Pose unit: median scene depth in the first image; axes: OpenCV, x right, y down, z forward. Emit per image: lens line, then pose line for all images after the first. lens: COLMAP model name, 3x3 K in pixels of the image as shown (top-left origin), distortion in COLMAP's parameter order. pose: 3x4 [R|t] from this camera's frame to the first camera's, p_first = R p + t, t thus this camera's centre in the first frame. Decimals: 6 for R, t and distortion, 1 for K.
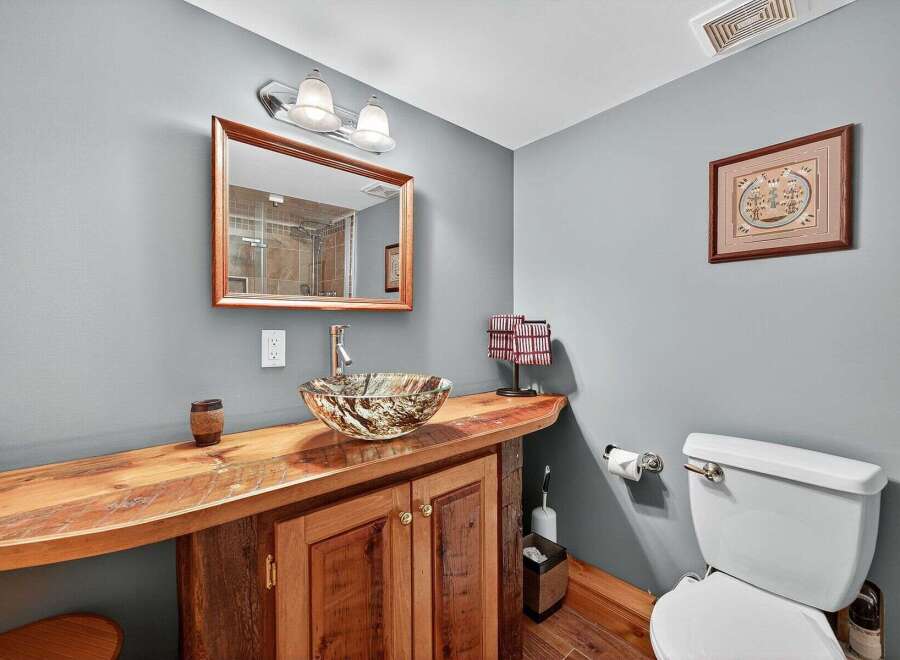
lens RADIAL K [[383.4, 0, 449.9], [0, 383.4, 330.2], [0, 0, 1]] dist [-0.024580, 0.005206]
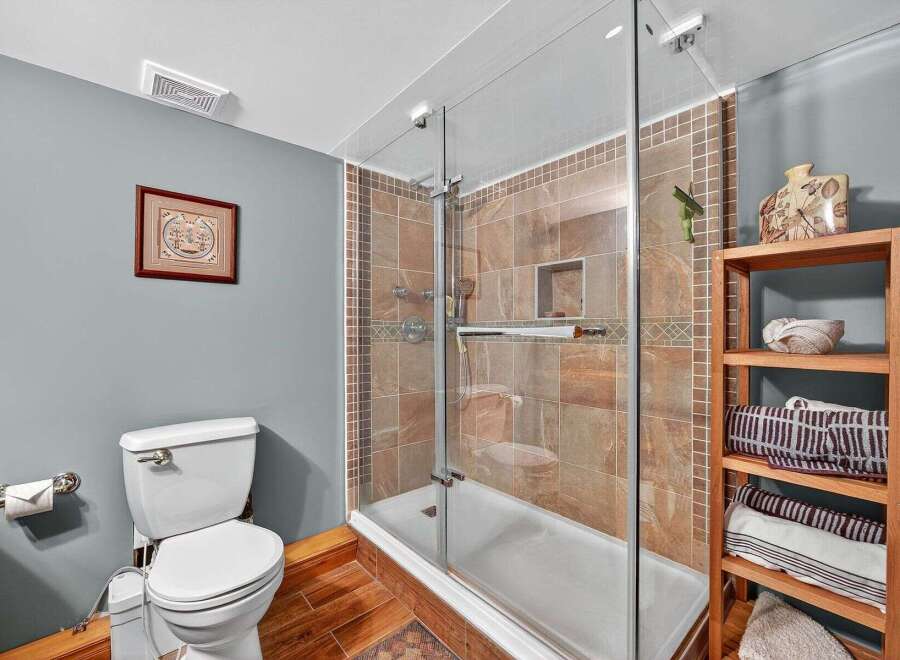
lens RADIAL K [[383.4, 0, 450.6], [0, 383.4, 329.9], [0, 0, 1]] dist [-0.024580, 0.005206]
pose [[-0.010680, 0.002106, 0.999941, -0.457648], [0.008067, 0.999965, -0.002019, -0.010982], [-0.999910, 0.008045, -0.010697, 0.102799]]
